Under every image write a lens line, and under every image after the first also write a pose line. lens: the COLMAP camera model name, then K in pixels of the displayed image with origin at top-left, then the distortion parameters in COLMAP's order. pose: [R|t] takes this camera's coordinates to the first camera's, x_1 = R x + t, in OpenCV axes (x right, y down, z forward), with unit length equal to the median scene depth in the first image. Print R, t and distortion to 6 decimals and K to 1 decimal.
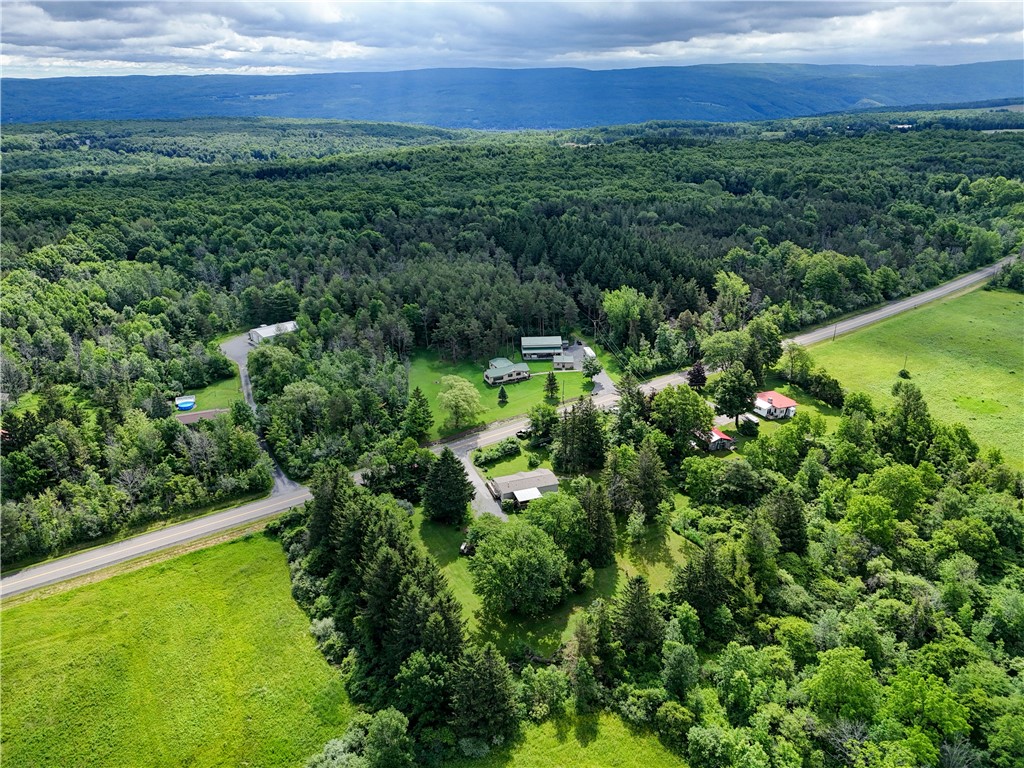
lens RADIAL K [[746.6, 0, 517.3], [0, 746.6, 384.0], [0, 0, 1]] dist [0.084846, -0.072879]
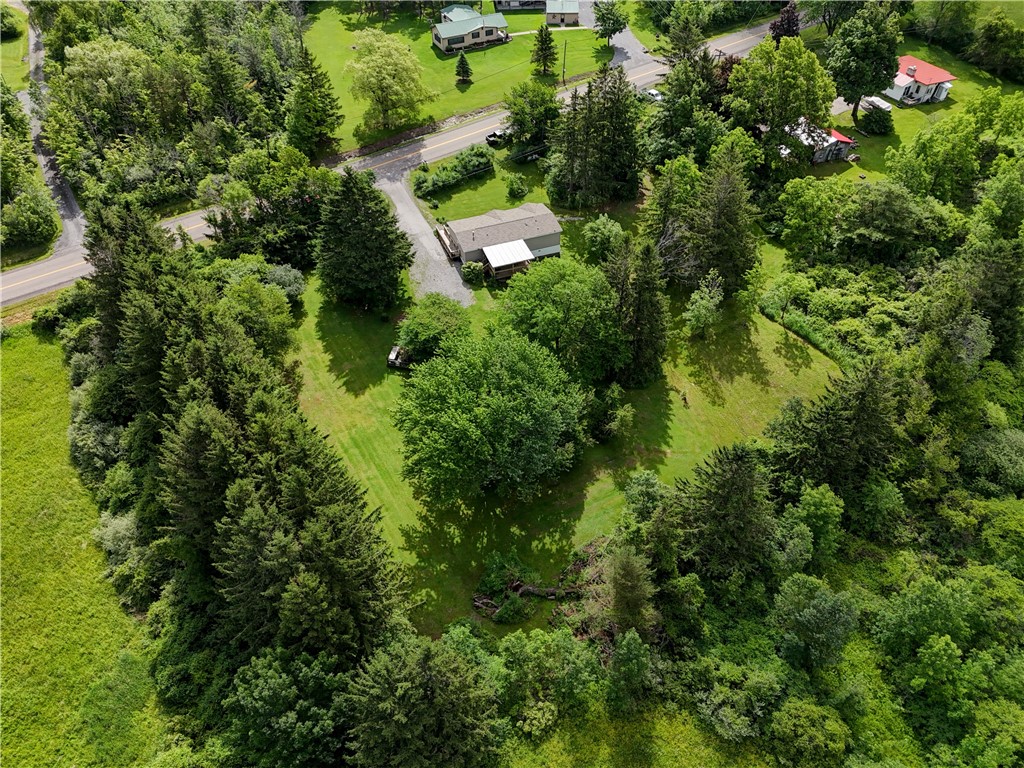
lens RADIAL K [[746.6, 0, 517.3], [0, 746.6, 384.0], [0, 0, 1]] dist [0.084846, -0.072879]
pose [[0.999513, -0.016873, 0.026231, 0.004424], [0.005730, 0.926054, 0.377349, 0.025375], [-0.030658, -0.377015, 0.925700, 0.431855]]
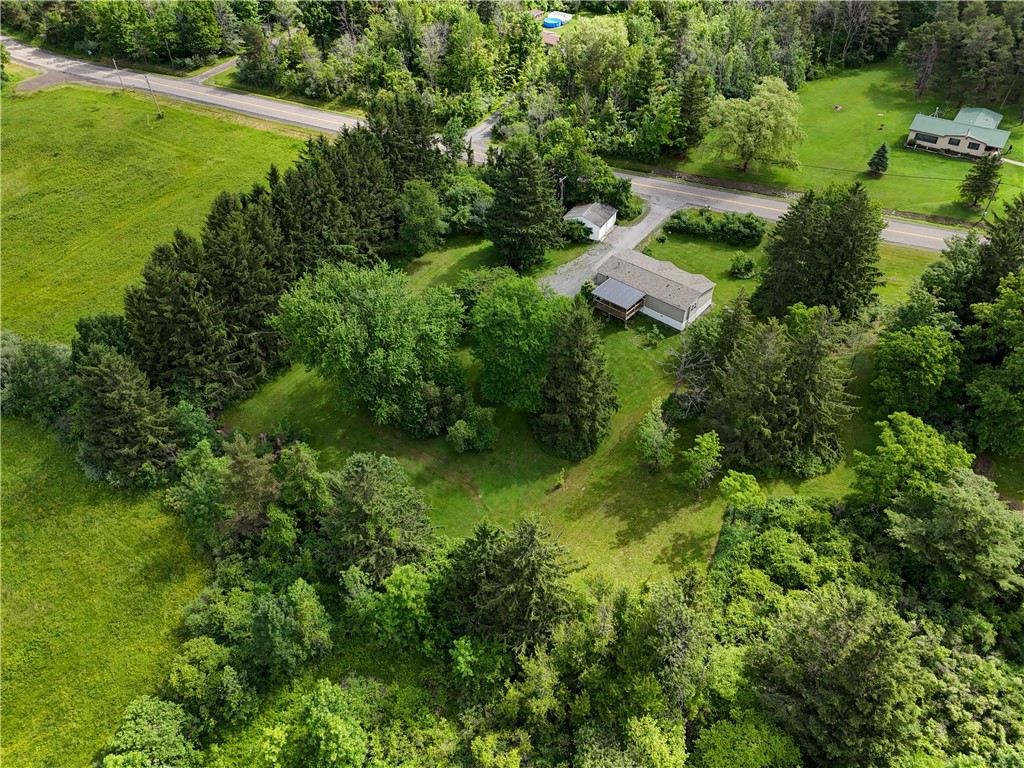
lens RADIAL K [[746.6, 0, 517.3], [0, 746.6, 384.0], [0, 0, 1]] dist [0.084846, -0.072879]
pose [[0.488481, 0.577107, -0.654473, 0.383768], [-0.320621, 0.816290, 0.480493, -0.042835], [0.811535, -0.024874, 0.583774, 0.600449]]
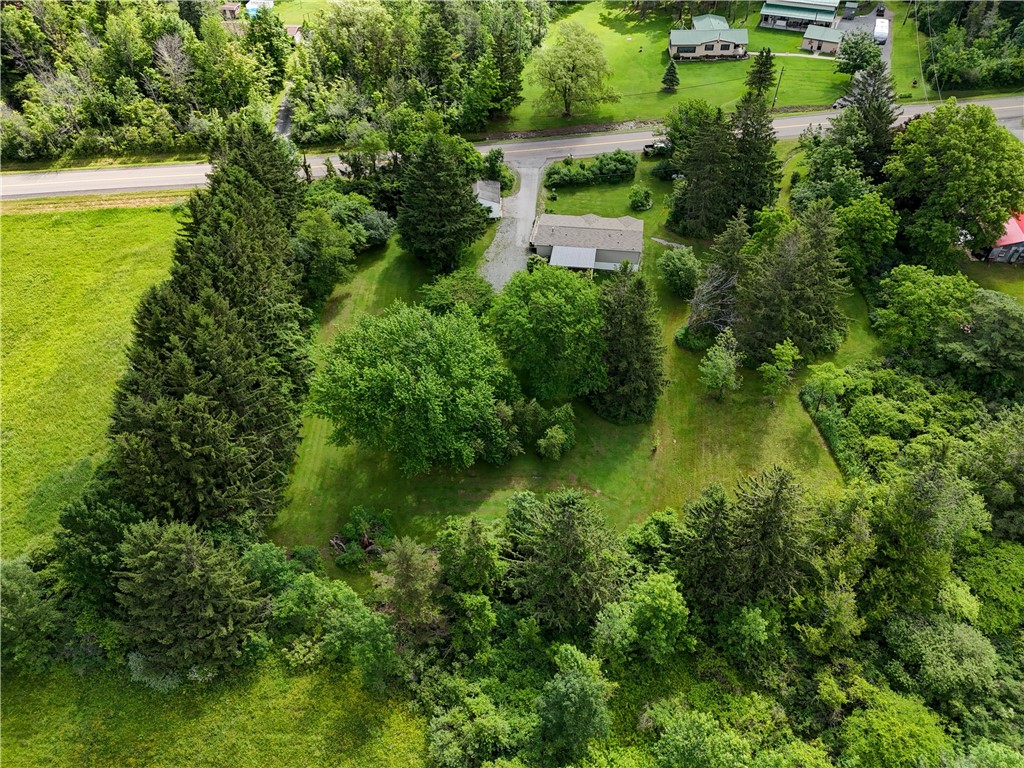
lens RADIAL K [[746.6, 0, 517.3], [0, 746.6, 384.0], [0, 0, 1]] dist [0.084846, -0.072879]
pose [[0.880955, 0.319797, -0.348780, 0.204058], [-0.164372, 0.897980, 0.408183, 0.009814], [0.443733, -0.302261, 0.843646, 0.468595]]
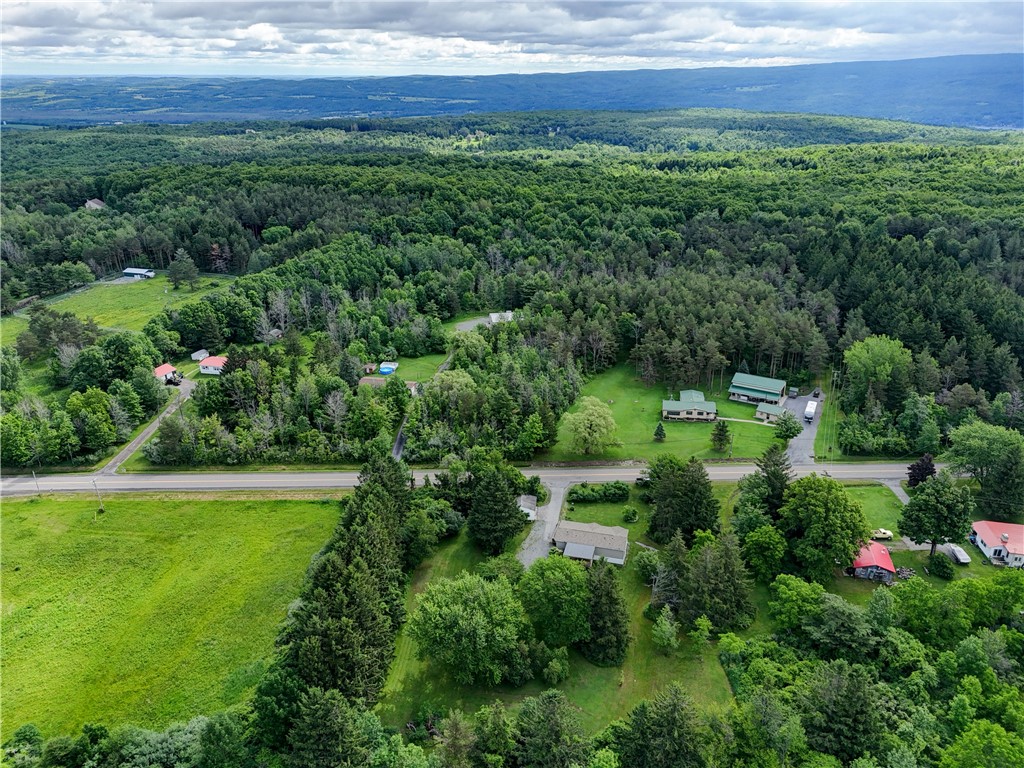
lens RADIAL K [[746.6, 0, 517.3], [0, 746.6, 384.0], [0, 0, 1]] dist [0.084846, -0.072879]
pose [[0.830648, 0.214262, -0.513922, 0.356013], [-0.209315, 0.975455, 0.068368, -0.083446], [0.515957, 0.050782, 0.855108, 0.209974]]
